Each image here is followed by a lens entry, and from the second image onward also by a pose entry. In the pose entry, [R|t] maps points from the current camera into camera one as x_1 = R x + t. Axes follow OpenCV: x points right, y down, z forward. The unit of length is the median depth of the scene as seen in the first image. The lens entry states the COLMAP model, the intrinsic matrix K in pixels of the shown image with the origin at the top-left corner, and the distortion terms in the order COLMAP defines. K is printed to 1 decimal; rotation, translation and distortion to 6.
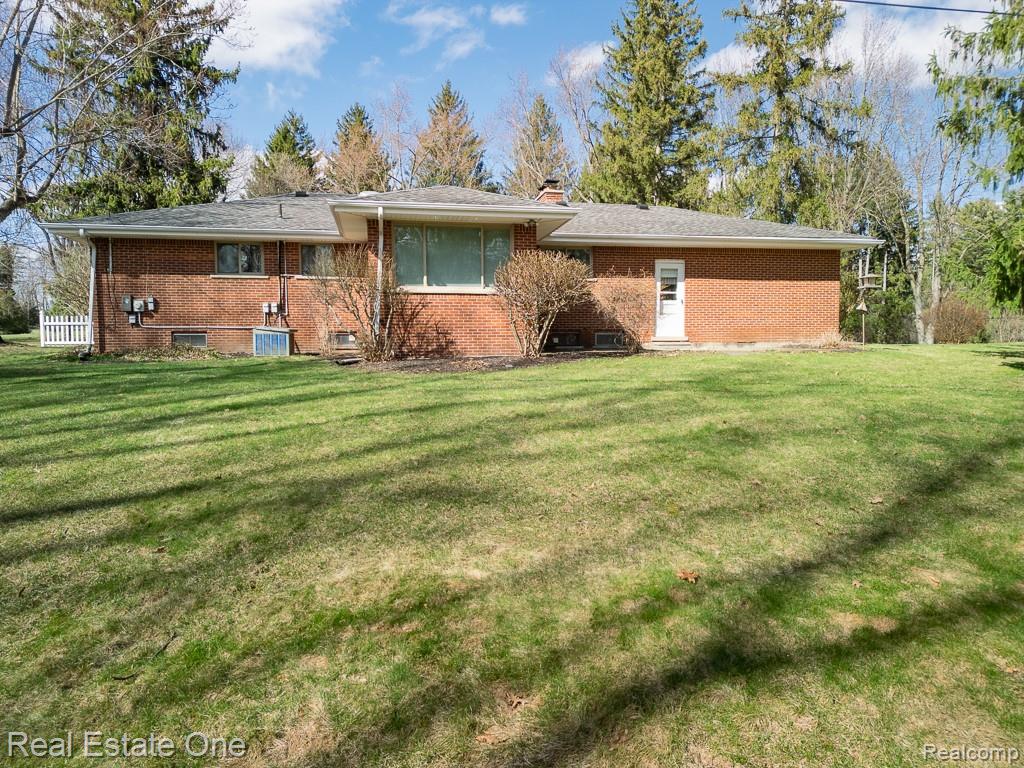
lens RADIAL K [[709.8, 0, 513.5], [0, 709.8, 376.0], [0, 0, 1]] dist [0.079367, -0.068606]
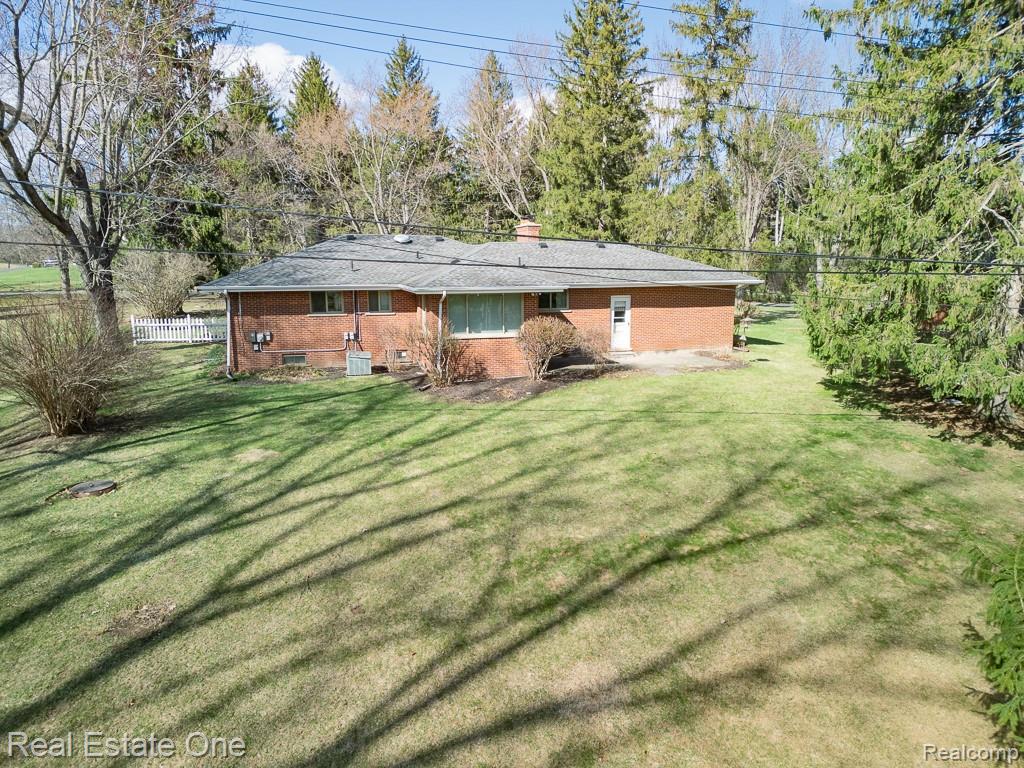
lens RADIAL K [[709.8, 0, 512.0], [0, 709.8, 380.8], [0, 0, 1]] dist [0.079367, -0.068606]
pose [[0.996107, -0.013941, 0.087044, -0.126088], [0.003097, 0.992340, 0.123498, -0.165525], [-0.088099, -0.122747, 0.988520, -0.417987]]
